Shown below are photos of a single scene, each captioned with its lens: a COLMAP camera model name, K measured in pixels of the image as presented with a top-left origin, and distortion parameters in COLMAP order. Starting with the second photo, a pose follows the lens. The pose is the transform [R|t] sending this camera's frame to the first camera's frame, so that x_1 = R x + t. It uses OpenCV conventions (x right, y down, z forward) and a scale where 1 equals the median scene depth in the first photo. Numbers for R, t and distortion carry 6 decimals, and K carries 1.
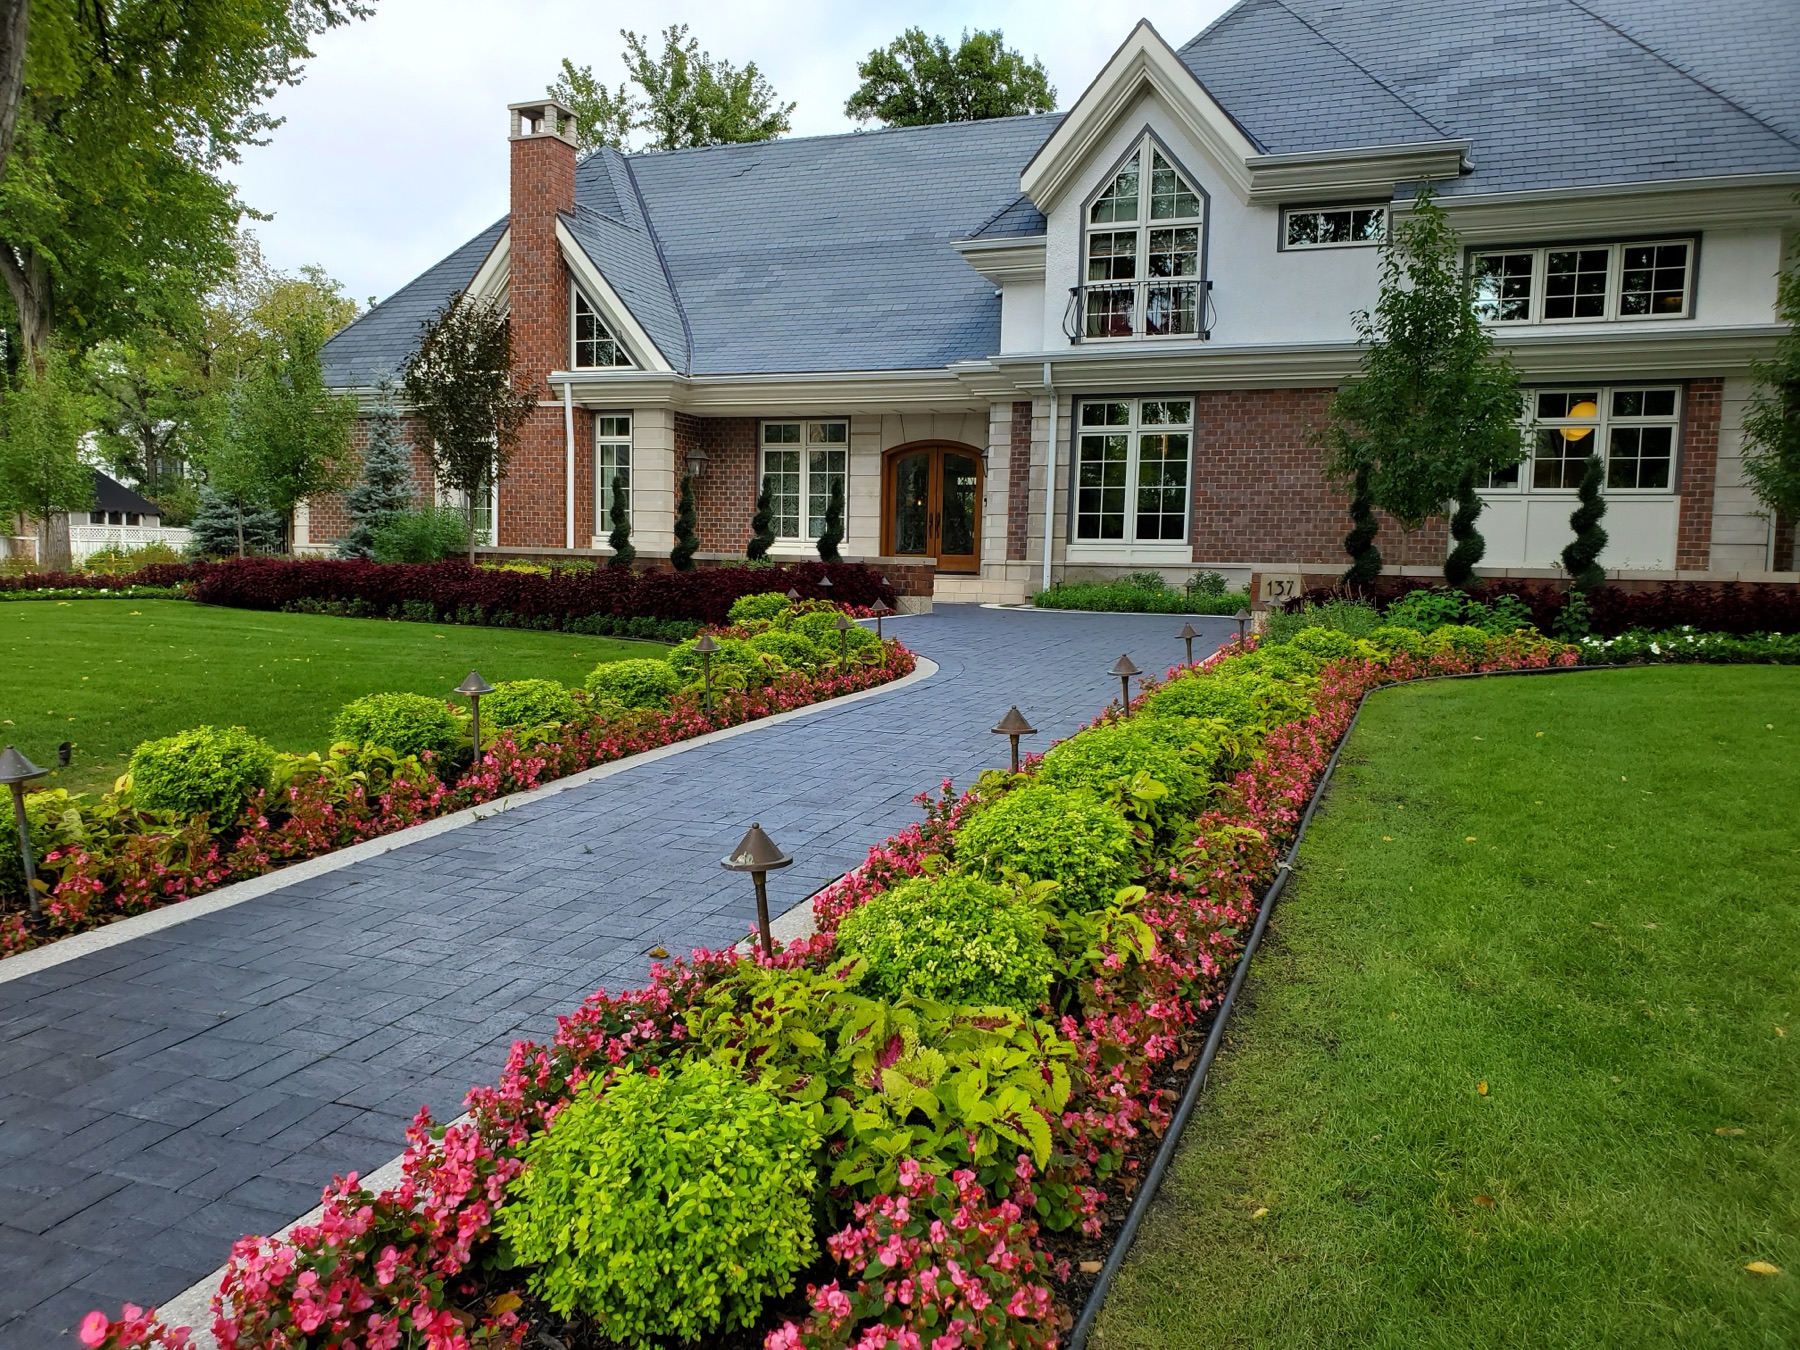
lens RADIAL K [[1361.7, 0, 900.0], [0, 1361.7, 675.0], [0, 0, 1]] dist [-0.033935, 0.031548]
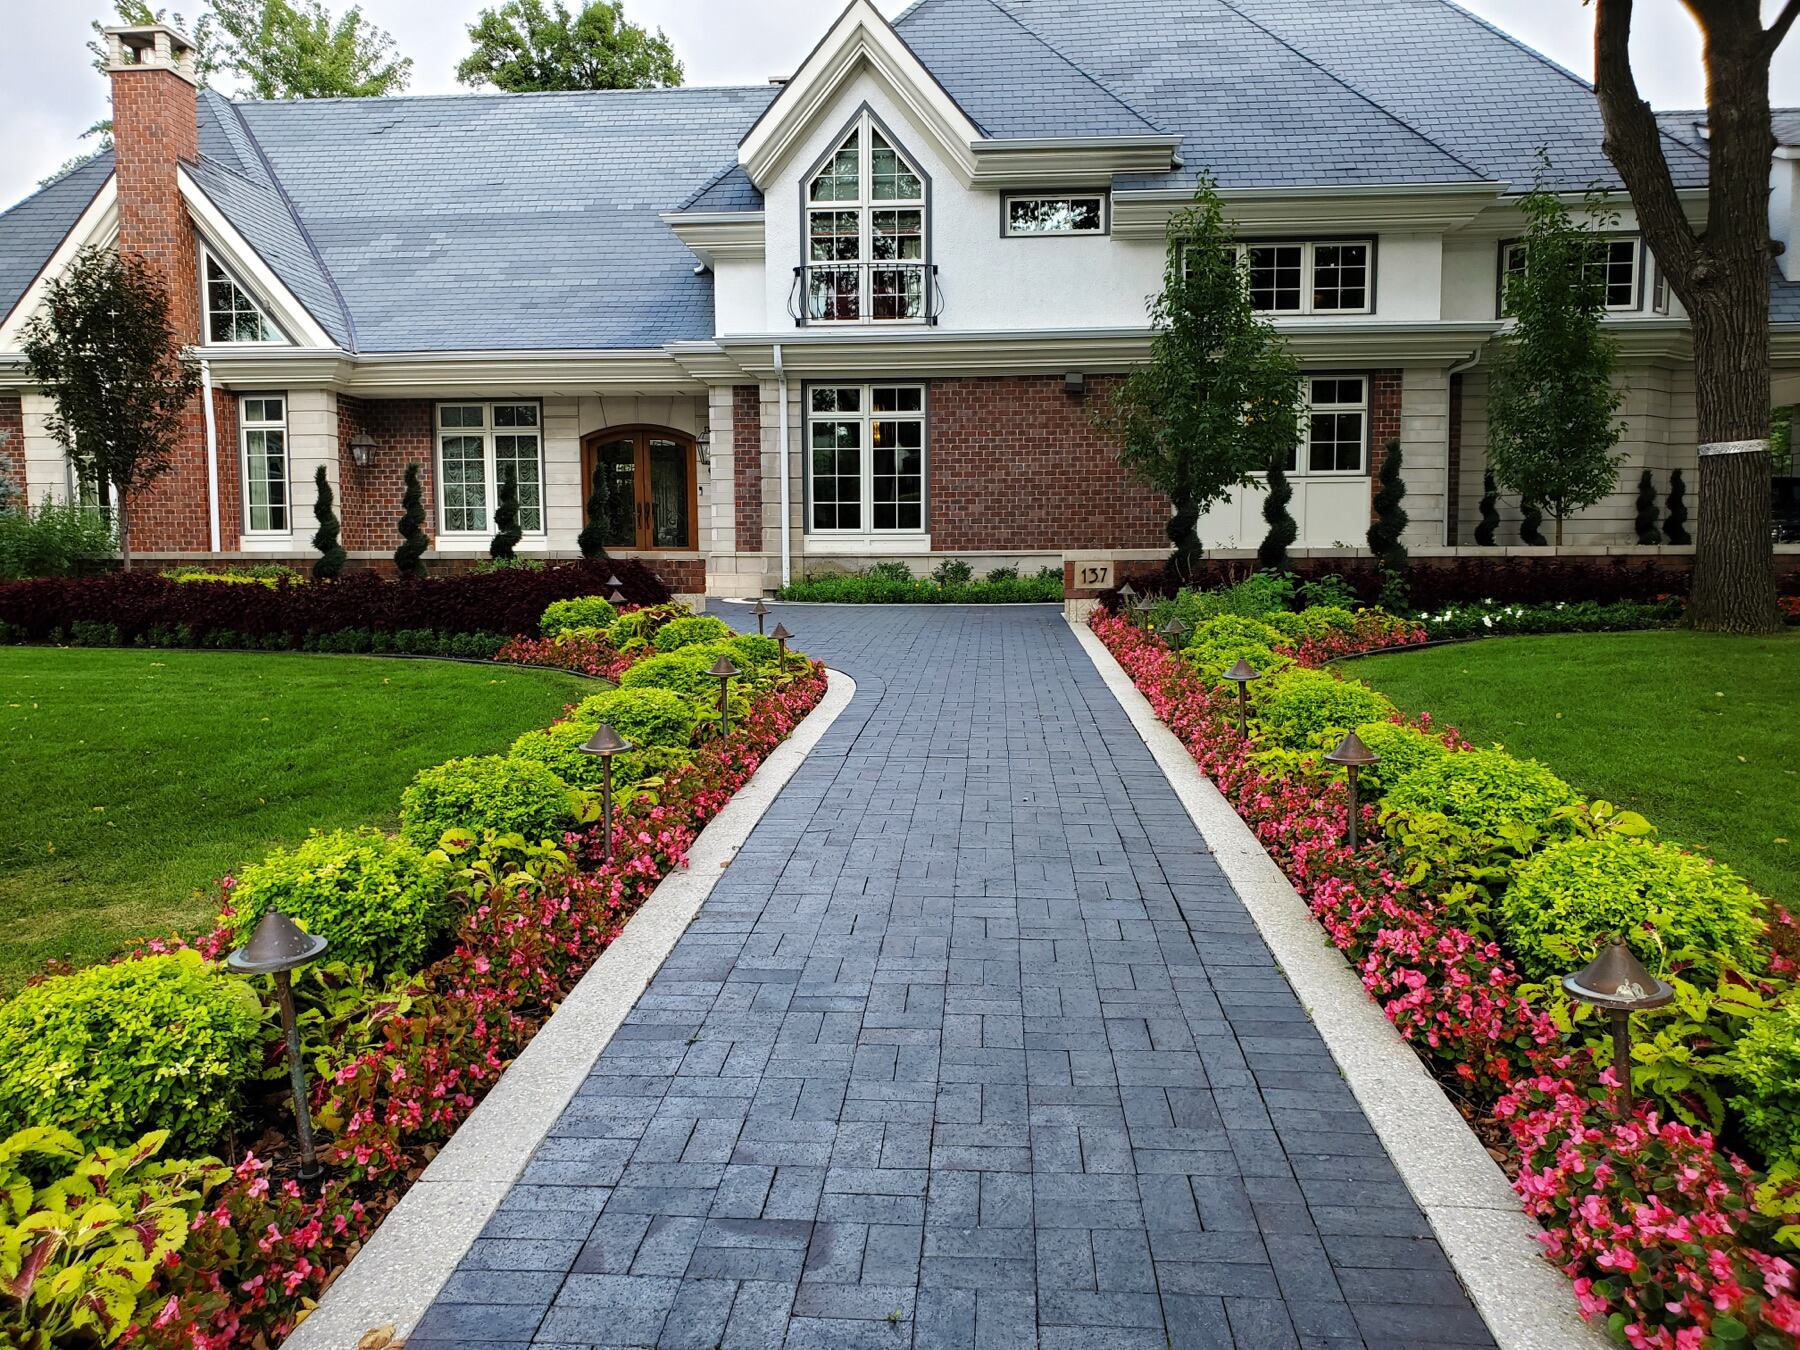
lens RADIAL K [[1366.5, 0, 895.4], [0, 1366.5, 661.9], [0, 0, 1]] dist [-0.011729, -0.005779]
pose [[0.955362, -0.048139, 0.291491, -0.101784], [0.048398, 0.998808, 0.006328, -0.008979], [-0.291448, 0.008062, 0.956553, 0.058509]]
